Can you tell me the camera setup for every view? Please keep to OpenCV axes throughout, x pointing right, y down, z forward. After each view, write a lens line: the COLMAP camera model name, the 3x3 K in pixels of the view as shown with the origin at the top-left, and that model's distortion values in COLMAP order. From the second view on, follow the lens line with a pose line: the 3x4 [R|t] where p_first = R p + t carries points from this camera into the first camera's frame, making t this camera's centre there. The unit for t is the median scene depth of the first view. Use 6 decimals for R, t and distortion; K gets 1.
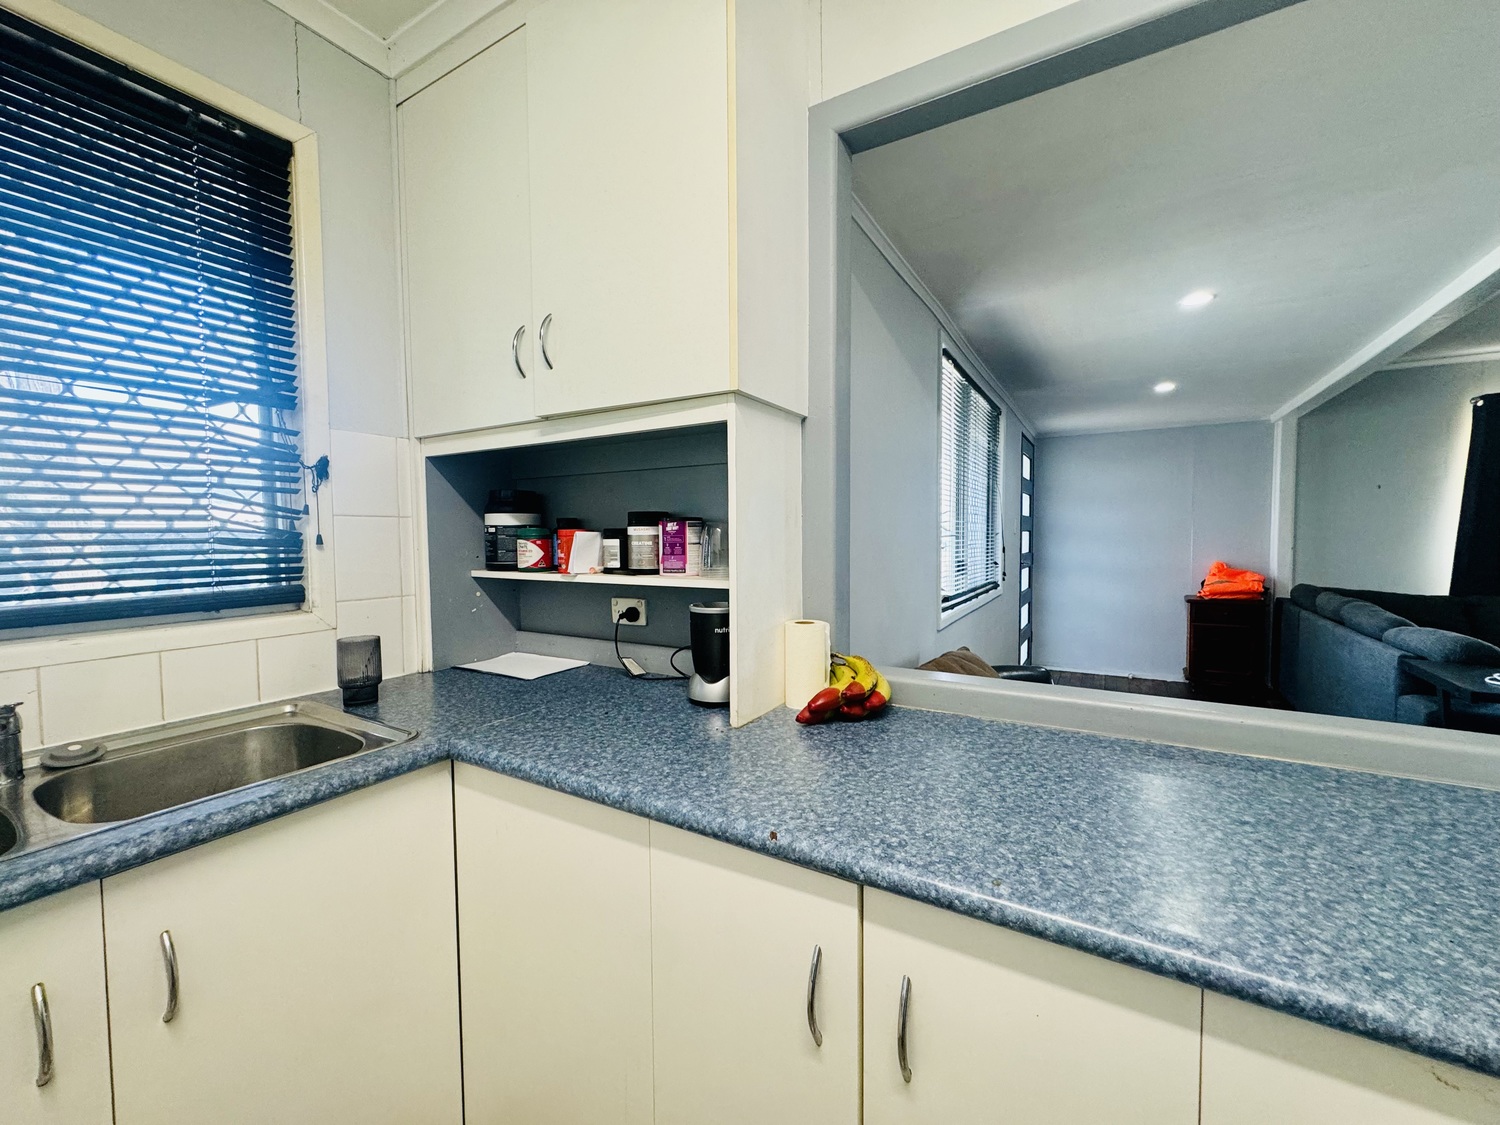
lens RADIAL K [[603.9, 0, 747.4], [0, 603.9, 557.4], [0, 0, 1]] dist [0.003934, -0.000127]
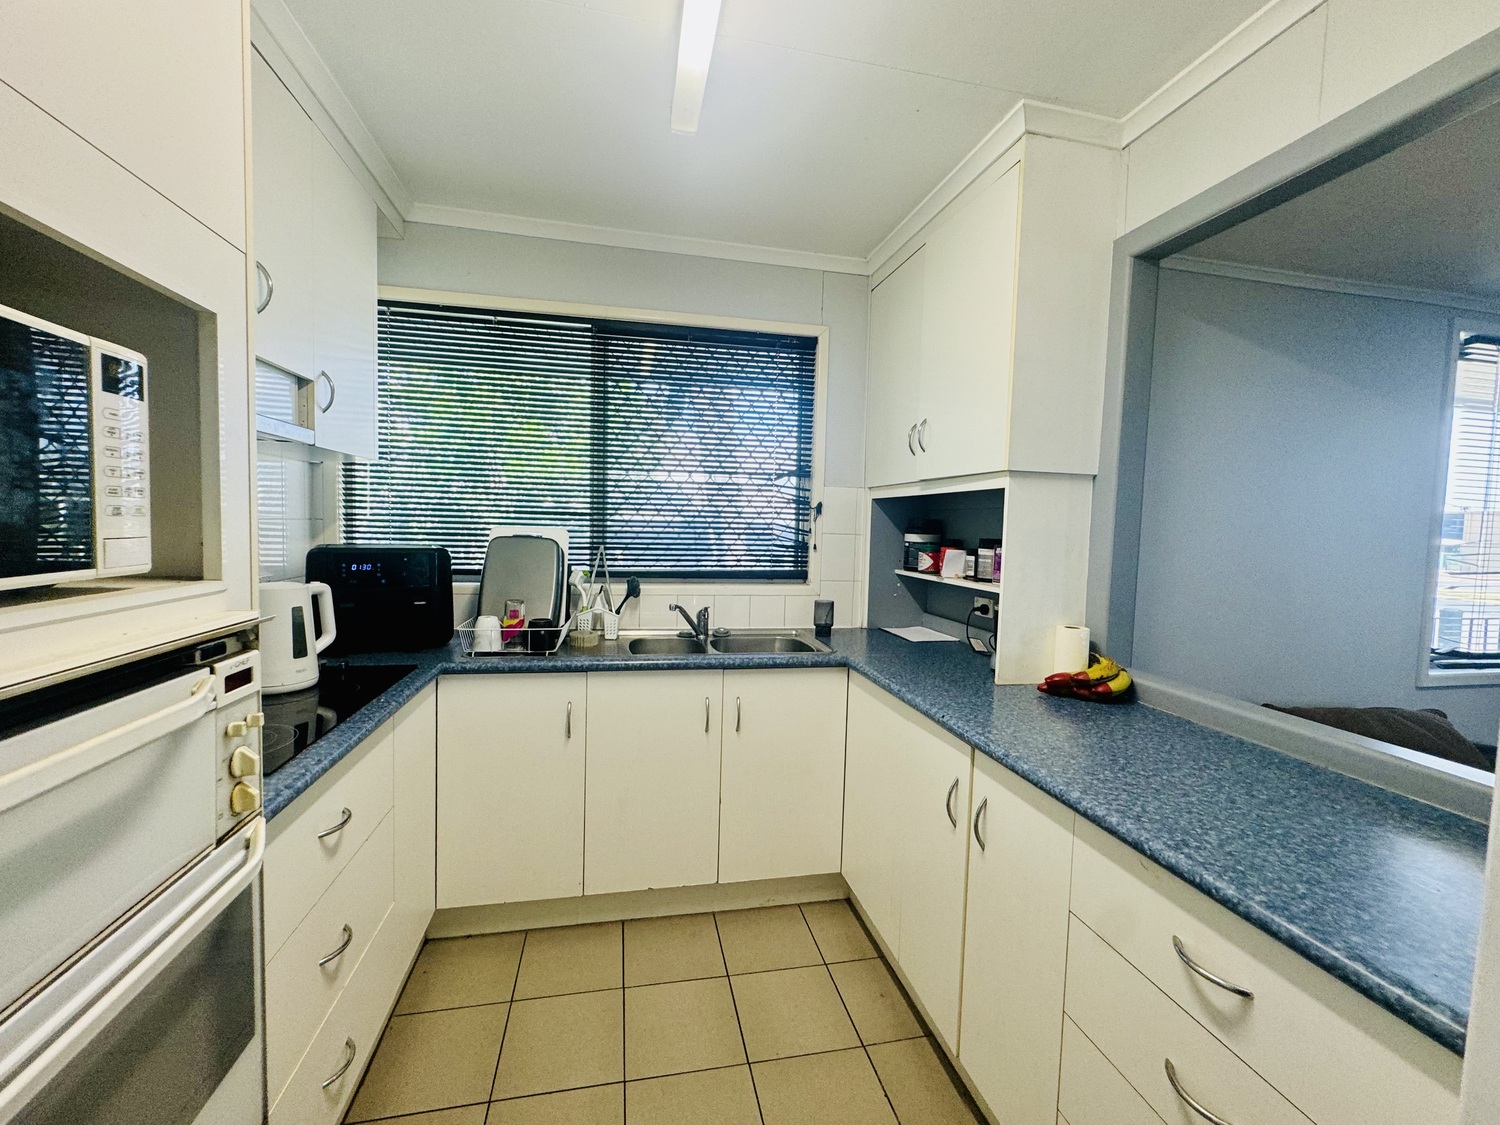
lens RADIAL K [[603.9, 0, 747.4], [0, 603.9, 557.4], [0, 0, 1]] dist [0.003934, -0.000127]
pose [[0.678680, 0.065718, -0.731487, 0.526154], [-0.061938, 0.997562, 0.032156, -0.044592], [0.731817, 0.023483, 0.681096, -0.429813]]
